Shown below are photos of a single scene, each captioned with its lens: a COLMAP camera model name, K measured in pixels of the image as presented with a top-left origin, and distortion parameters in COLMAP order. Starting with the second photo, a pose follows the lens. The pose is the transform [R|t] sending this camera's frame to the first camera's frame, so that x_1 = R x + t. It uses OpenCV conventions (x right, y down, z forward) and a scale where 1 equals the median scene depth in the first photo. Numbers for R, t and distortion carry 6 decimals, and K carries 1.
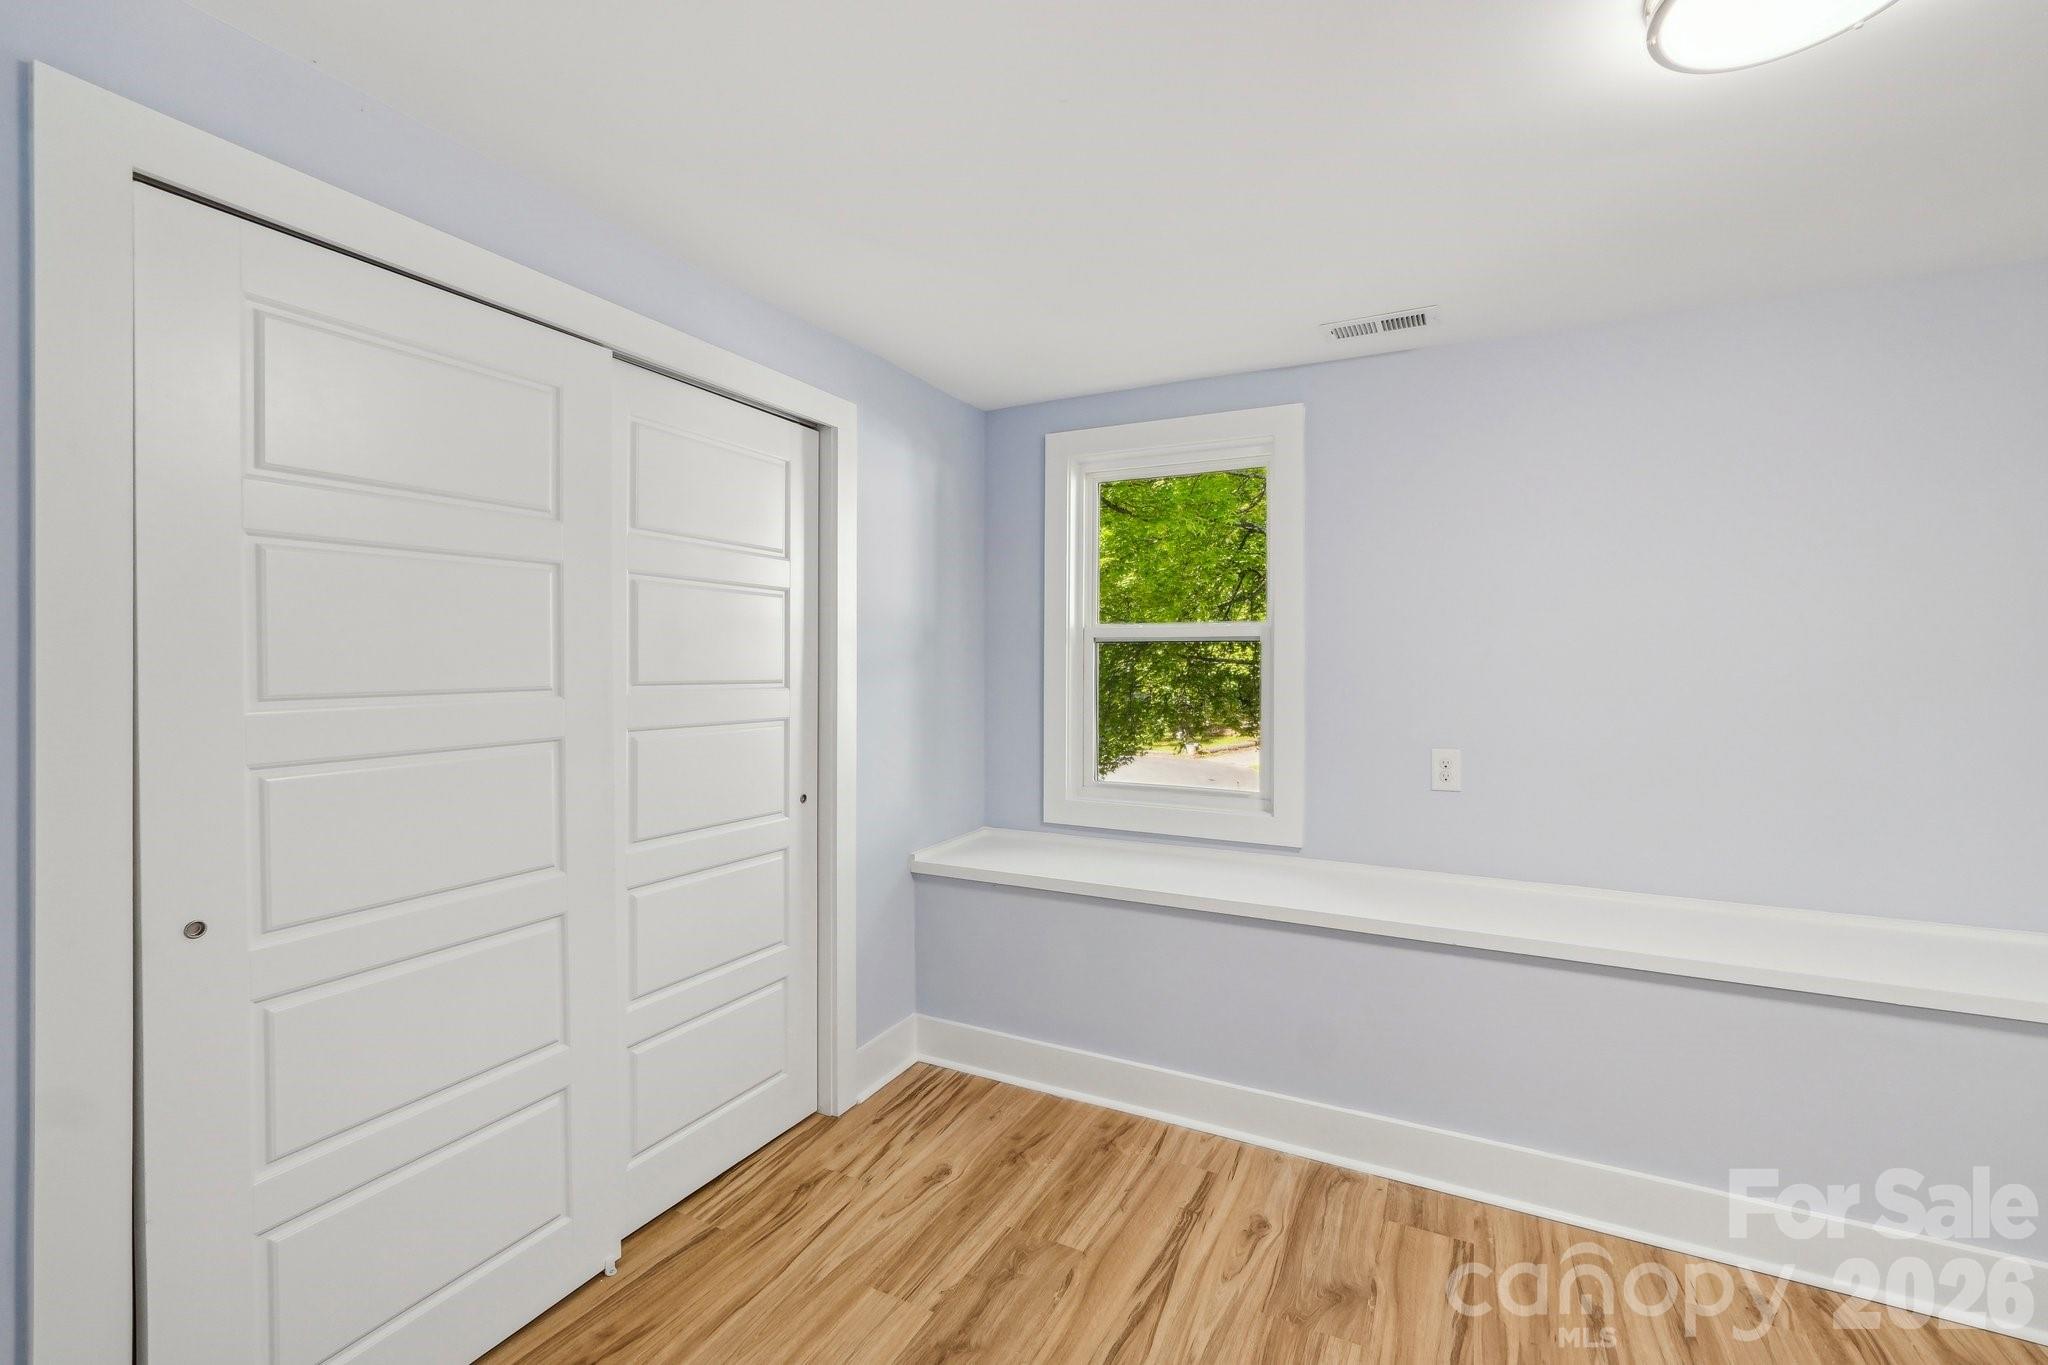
lens RADIAL K [[874.1, 0, 1026.9], [0, 874.1, 665.7], [0, 0, 1]] dist [-0.018666, 0.008511]
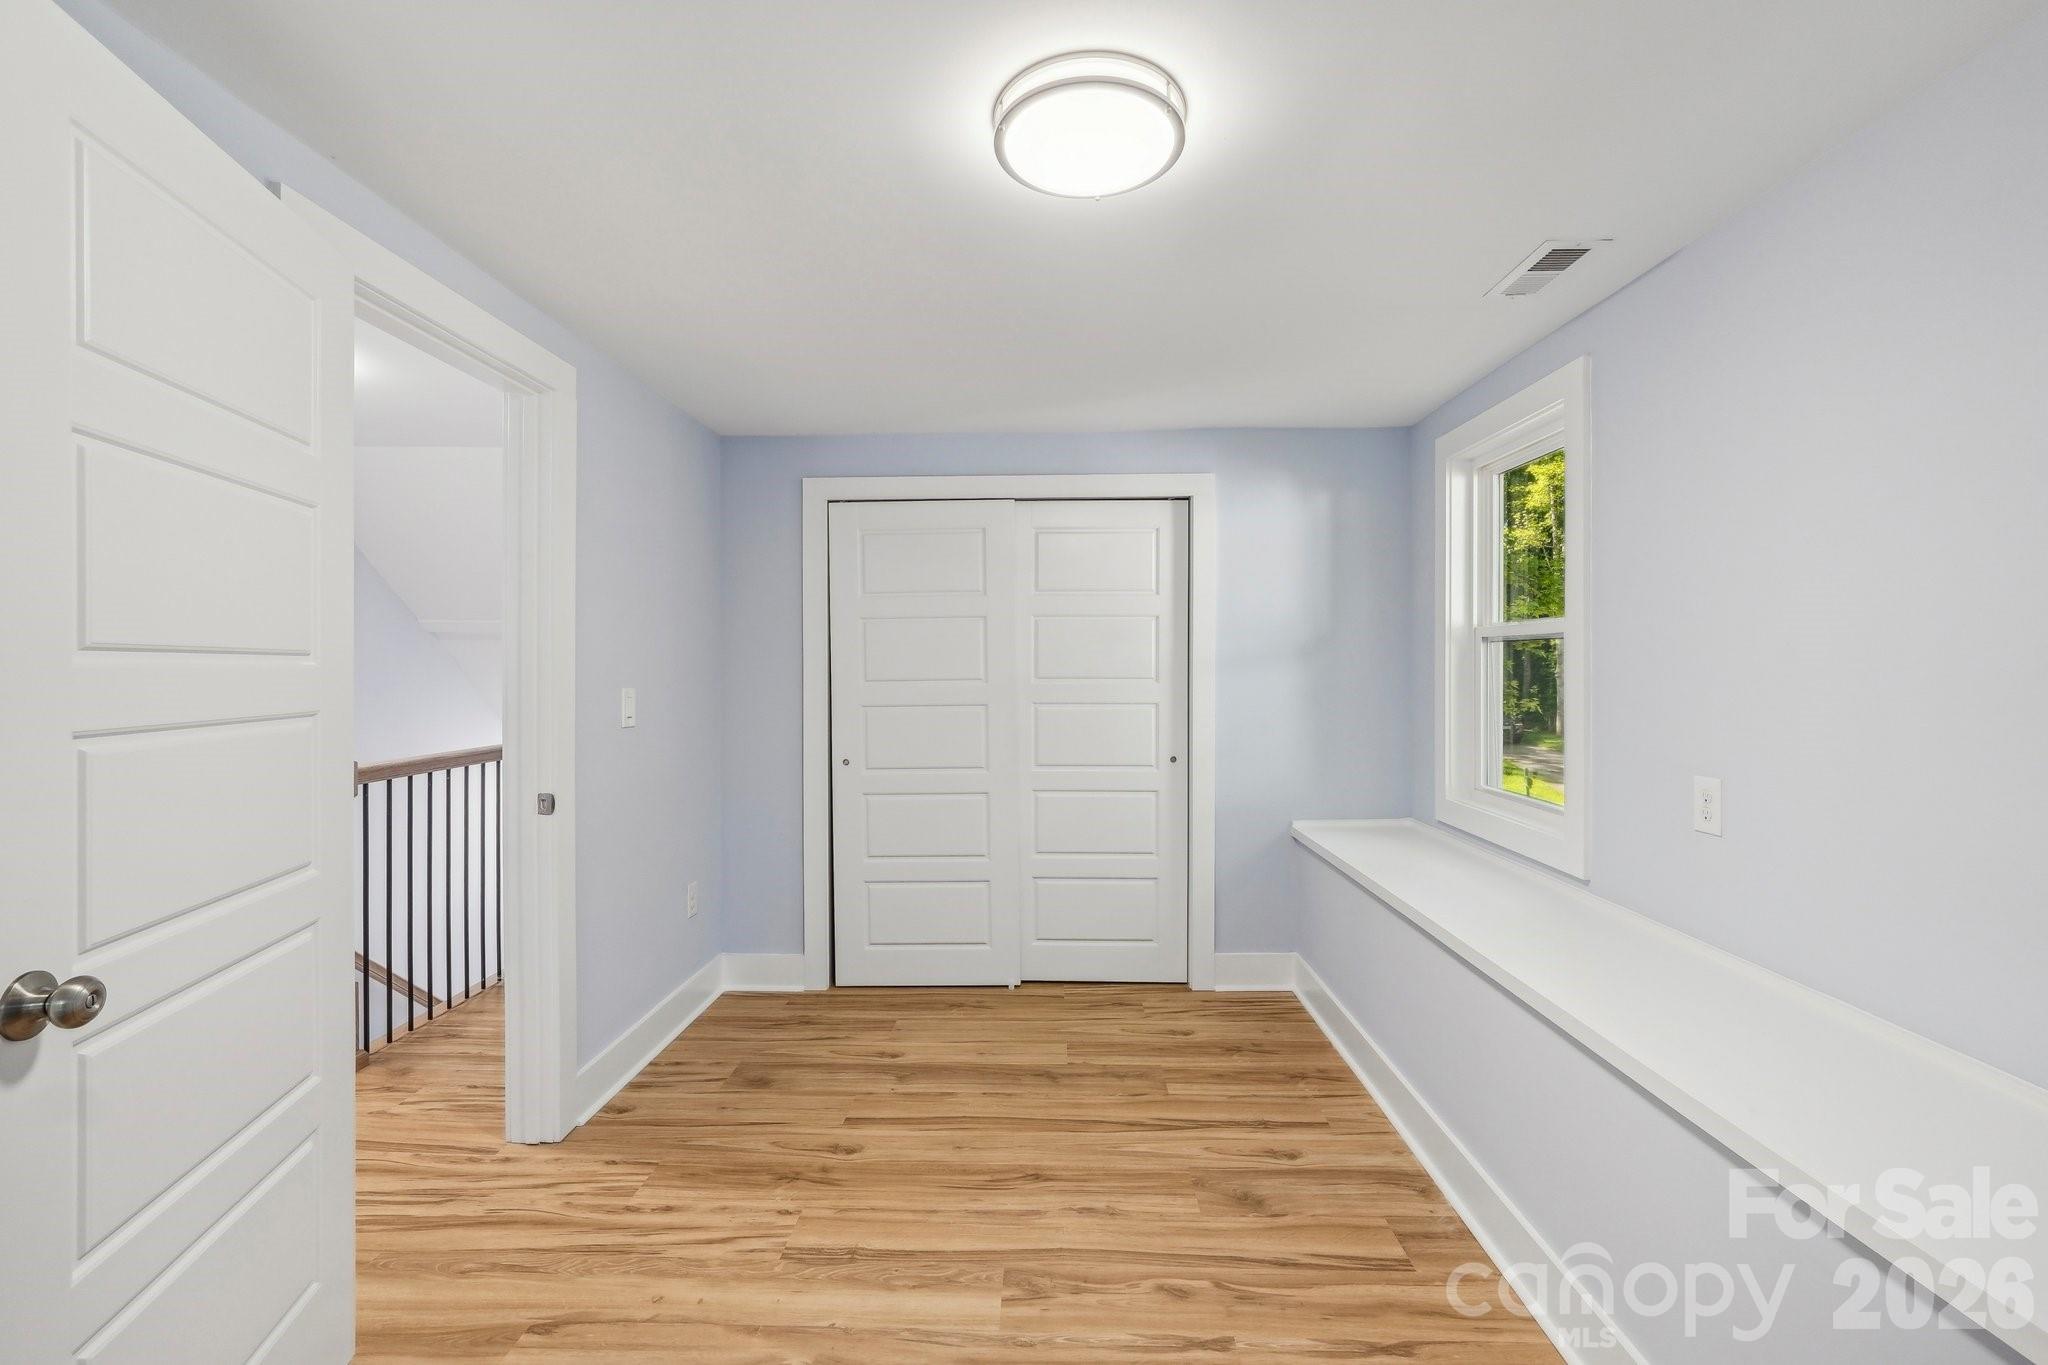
lens RADIAL K [[878.6, 0, 1026.4], [0, 878.6, 672.8], [0, 0, 1]] dist [-0.029019, 0.015061]
pose [[0.431148, 0.005162, -0.902266, 1.005874], [0.003896, 0.999964, 0.007583, -0.002199], [0.902273, -0.006785, 0.431113, 0.170715]]
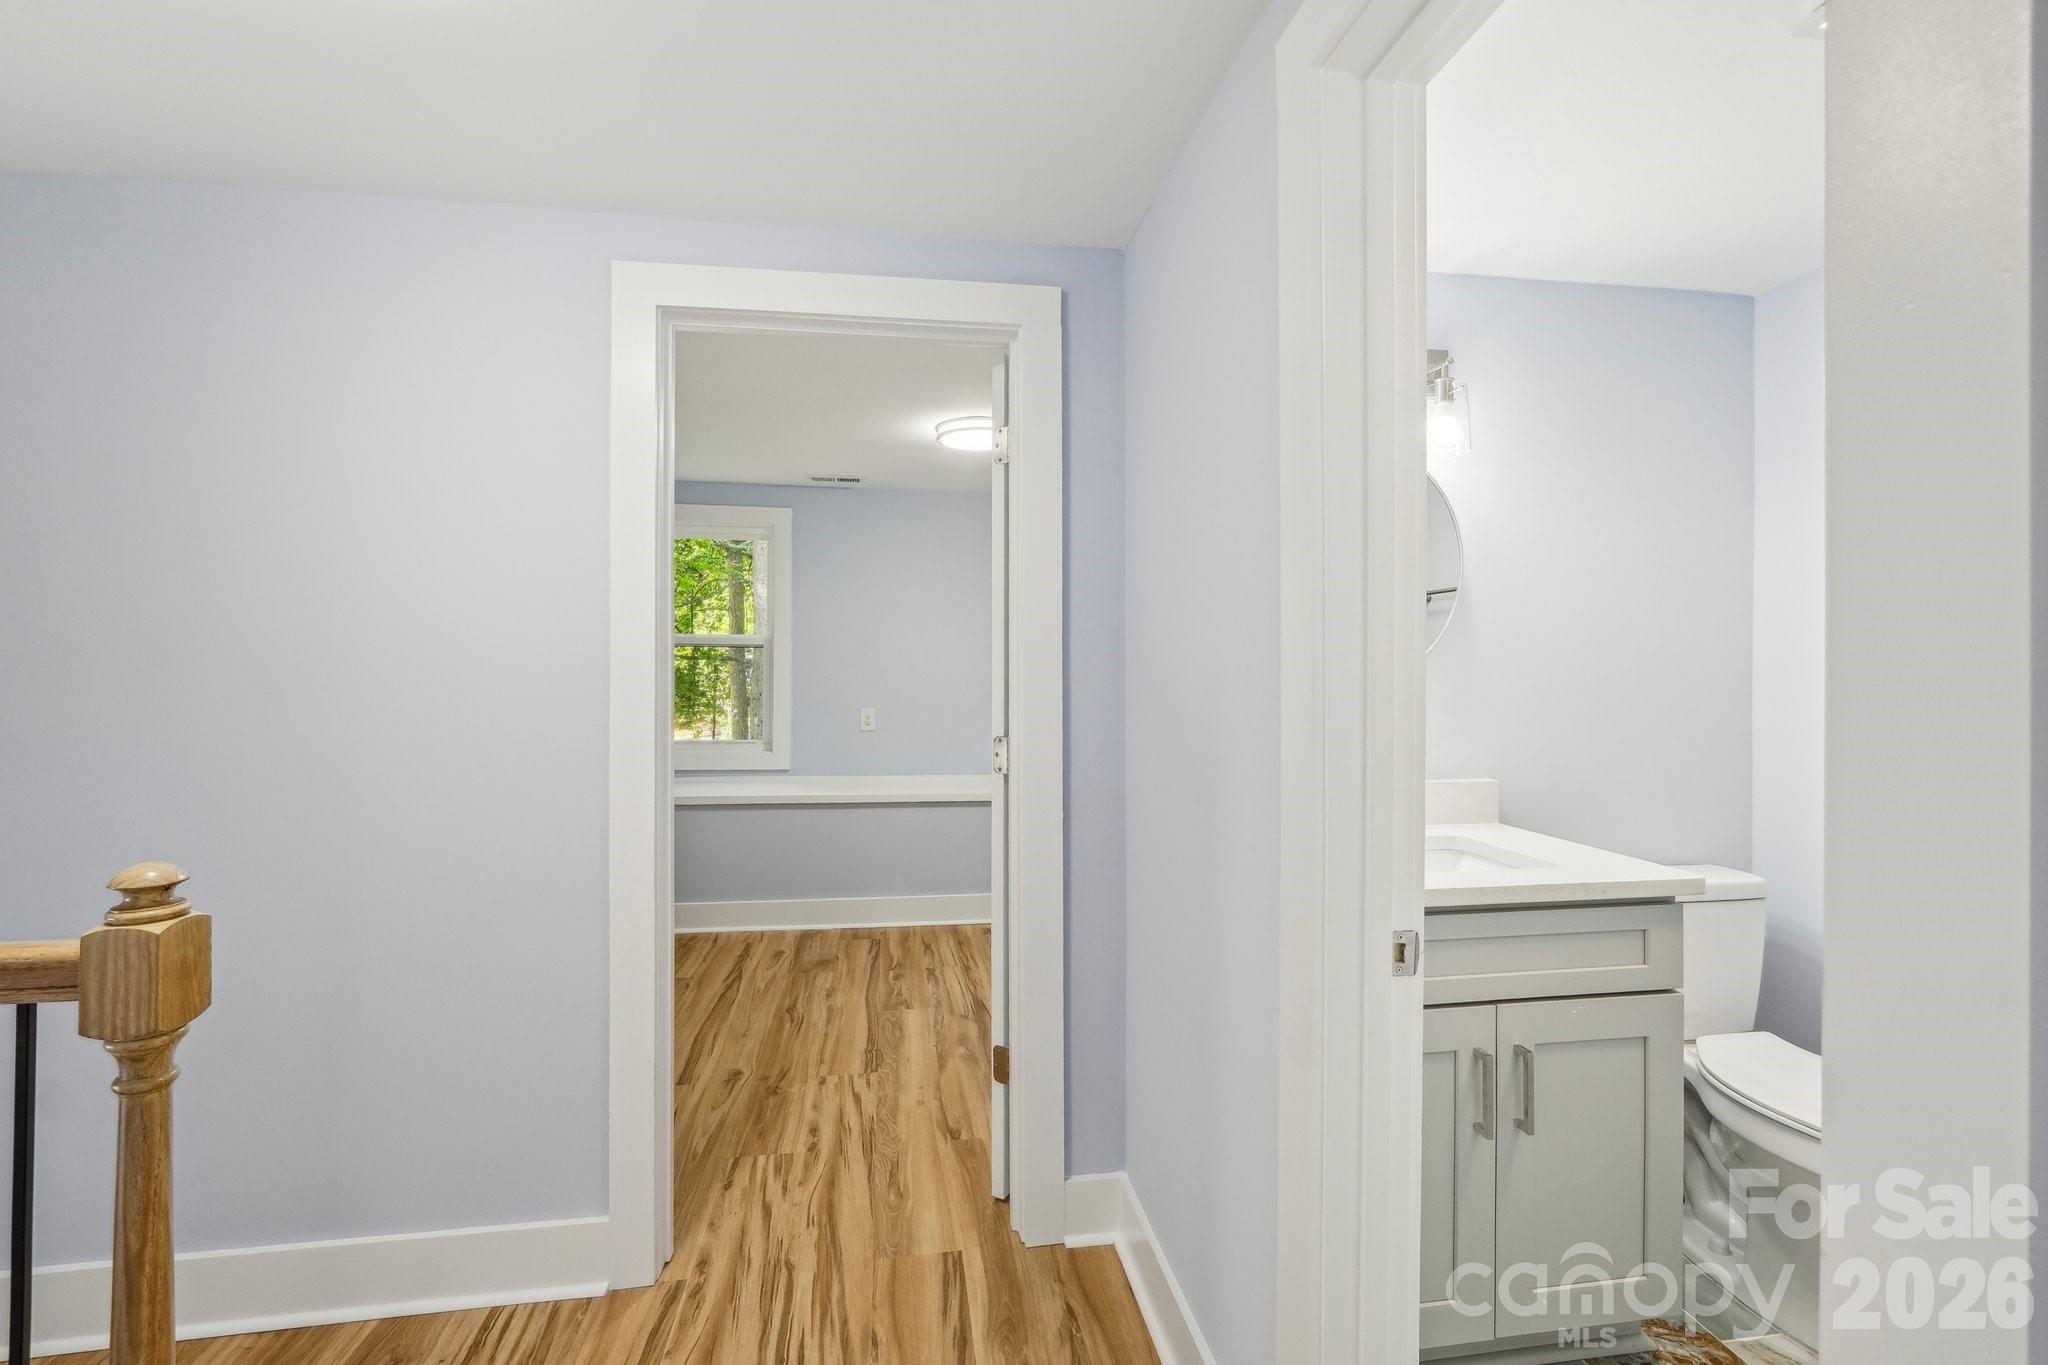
lens RADIAL K [[892.5, 0, 1025.2], [0, 892.5, 639.0], [0, 0, 1]] dist [0.000381, 0.000059]
pose [[0.804643, 0.021873, 0.593357, -0.422692], [-0.007578, 0.999618, -0.026573, -0.003522], [-0.593711, 0.016885, 0.804501, -0.811897]]
